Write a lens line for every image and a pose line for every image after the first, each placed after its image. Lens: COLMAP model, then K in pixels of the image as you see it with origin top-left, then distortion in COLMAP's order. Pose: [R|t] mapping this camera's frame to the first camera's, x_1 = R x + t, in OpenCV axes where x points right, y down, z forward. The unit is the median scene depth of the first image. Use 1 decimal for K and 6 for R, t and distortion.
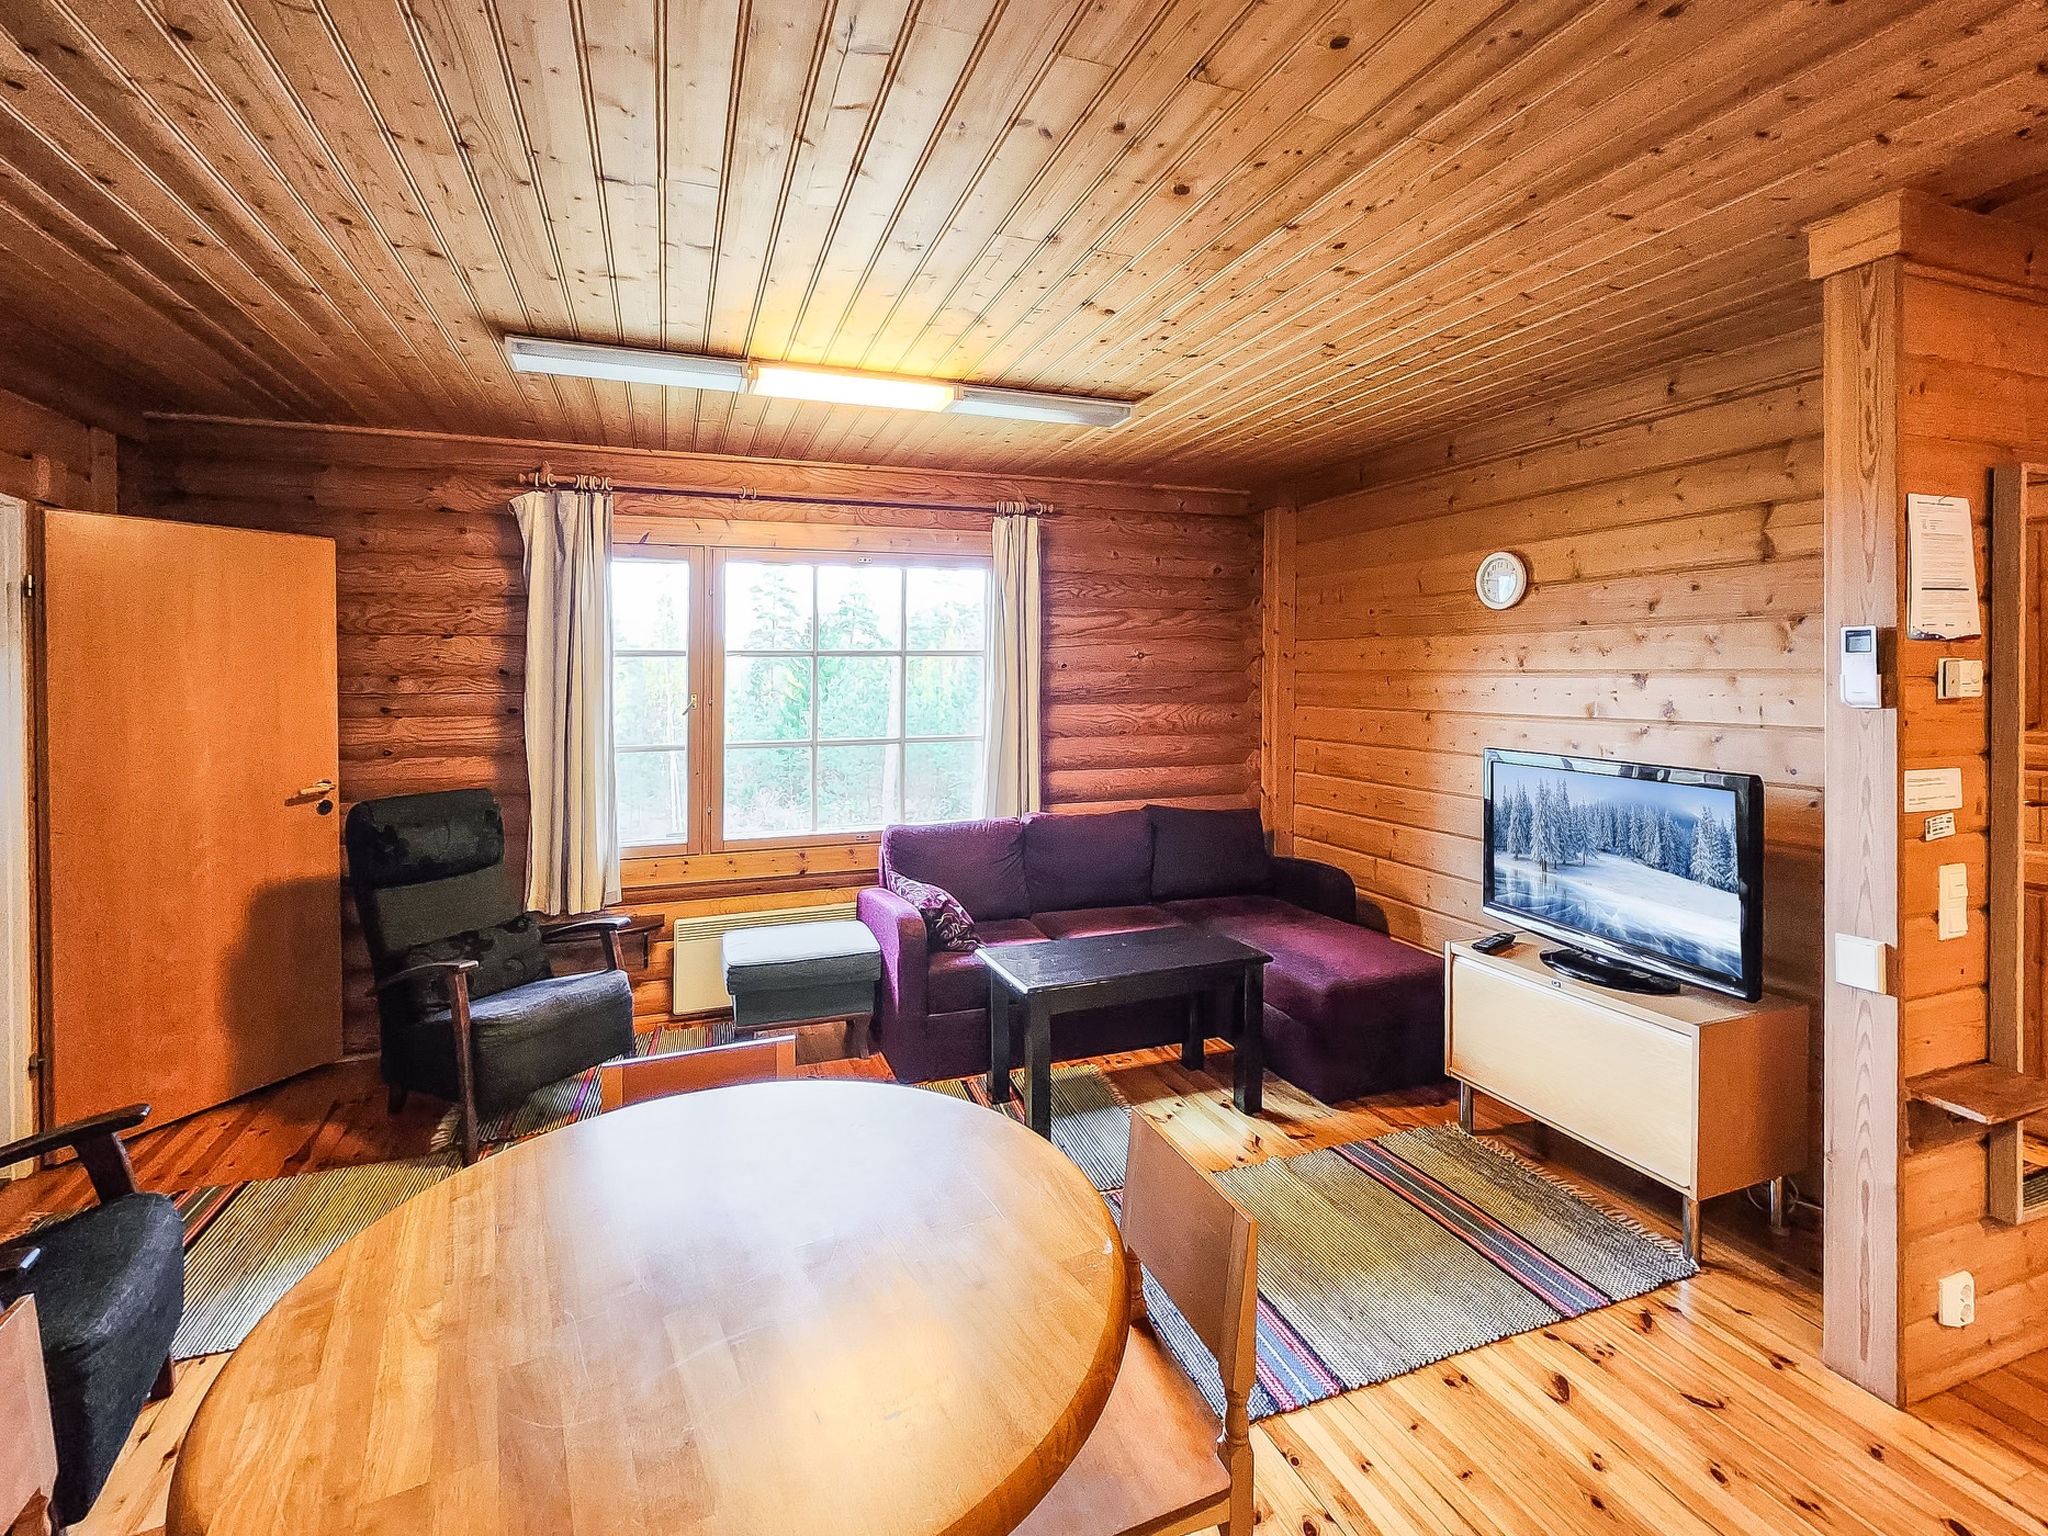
lens RADIAL K [[962.4, 0, 1027.8], [0, 962.4, 768.7], [0, 0, 1]] dist [-0.000555, 0.000643]
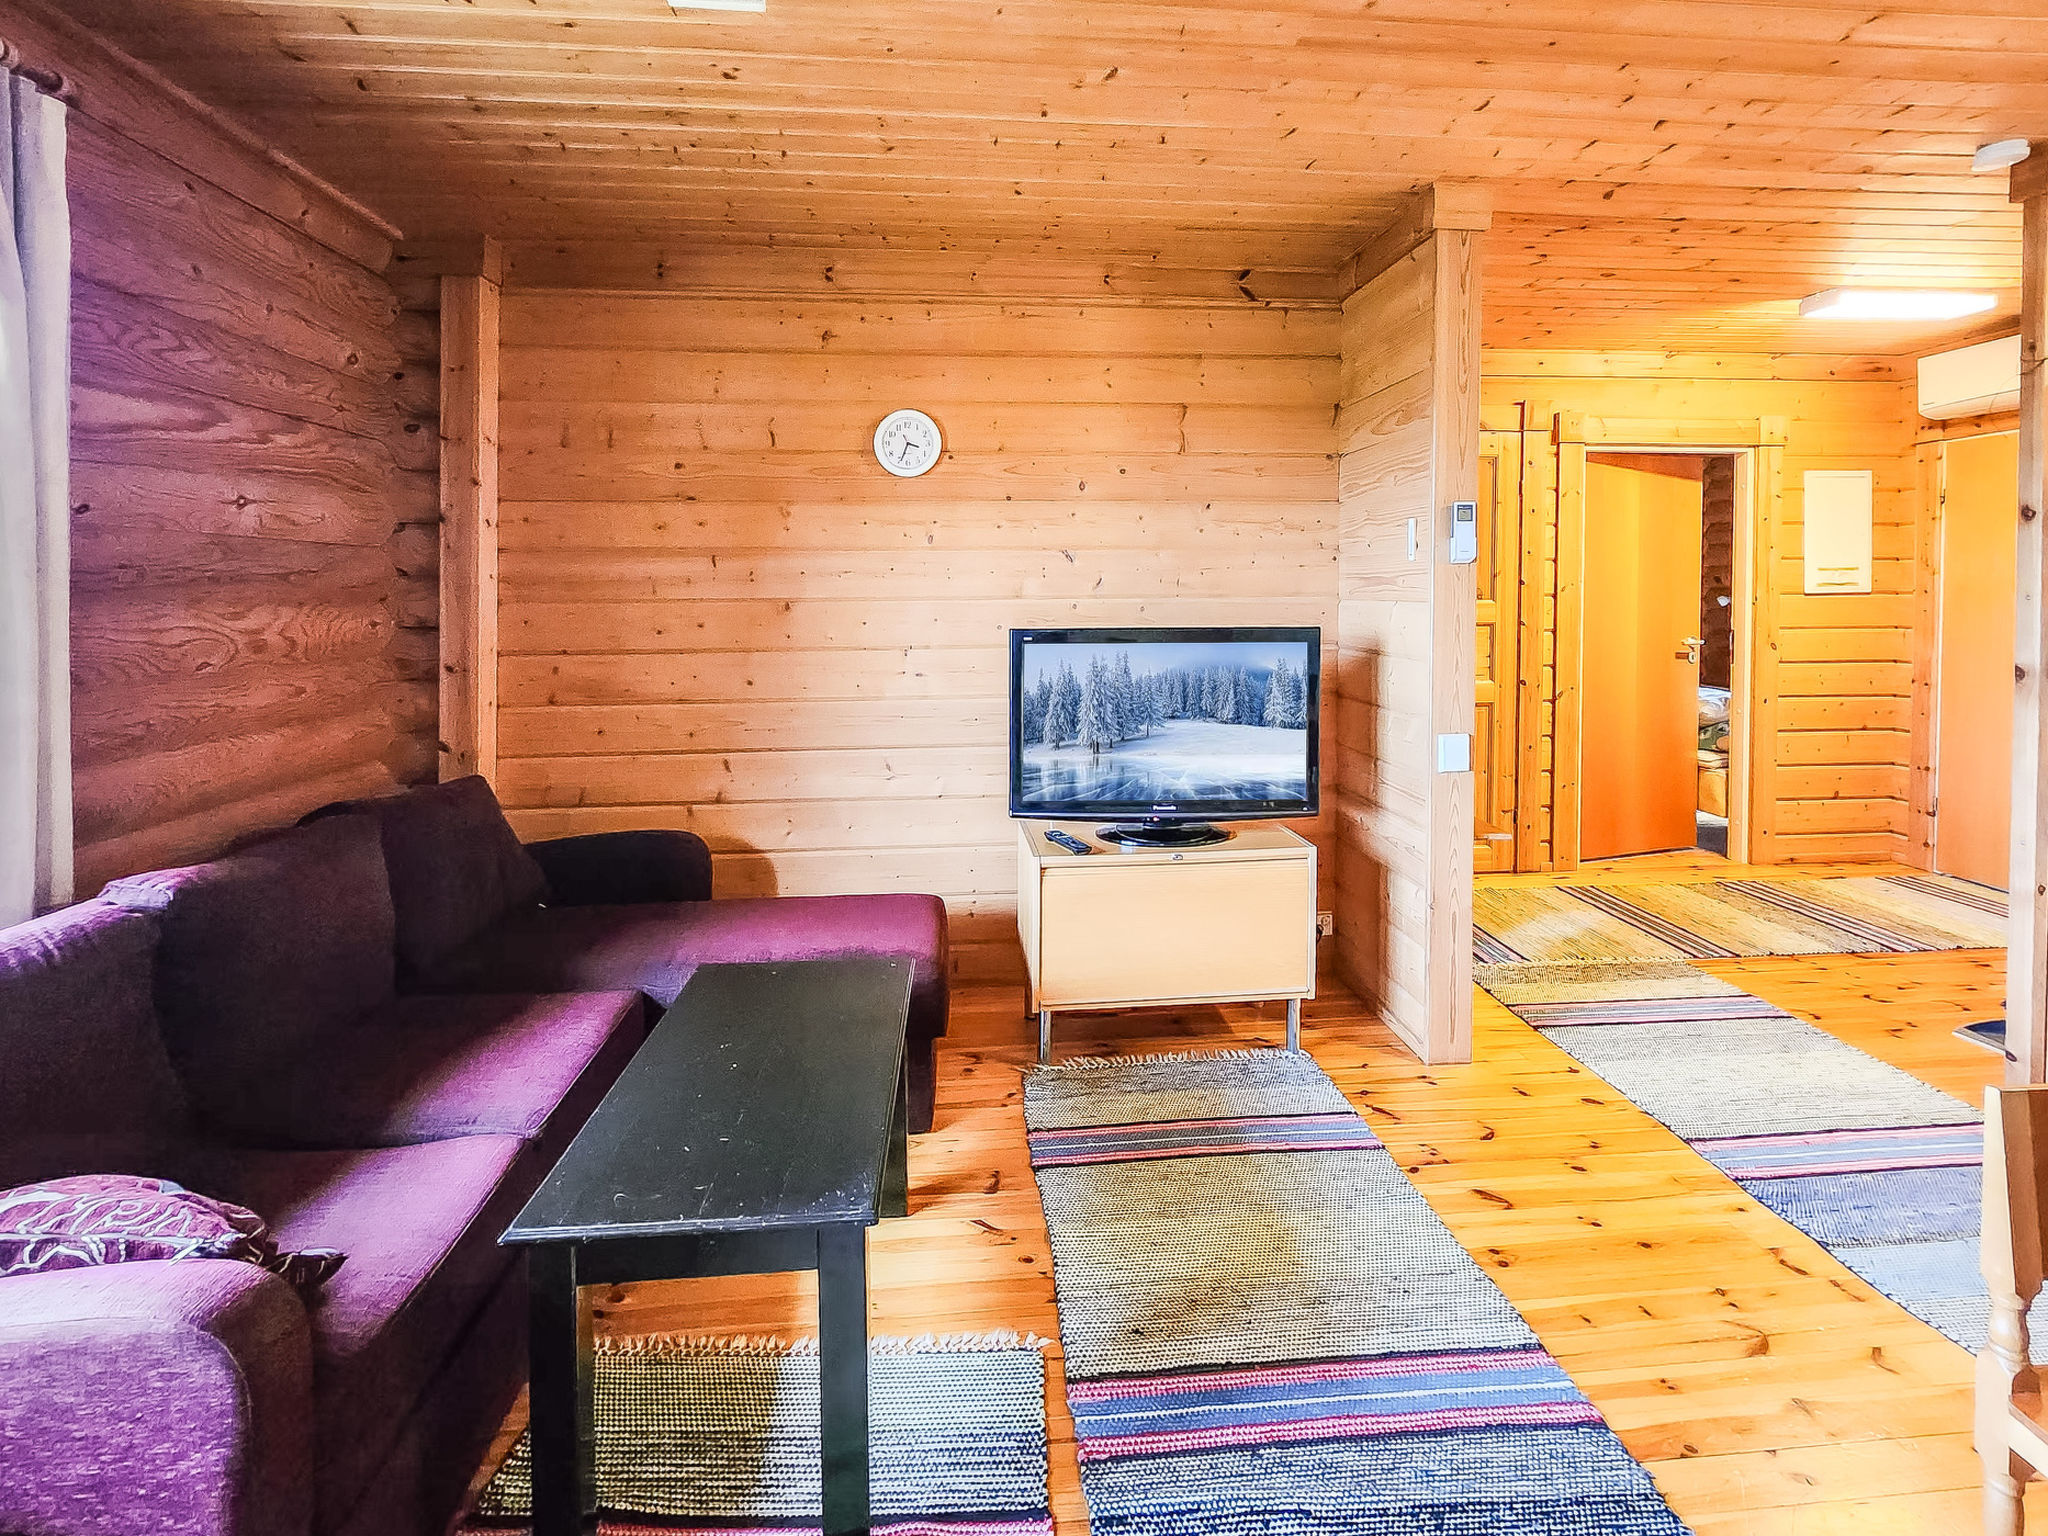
lens RADIAL K [[962.4, 0, 1049.6], [0, 962.4, 671.2], [0, 0, 1]] dist [-0.000555, 0.000643]
pose [[0.264248, -0.079799, 0.961148, -0.391717], [0.103284, 0.993182, 0.054063, -0.030550], [-0.958908, 0.084985, 0.270688, 0.800561]]
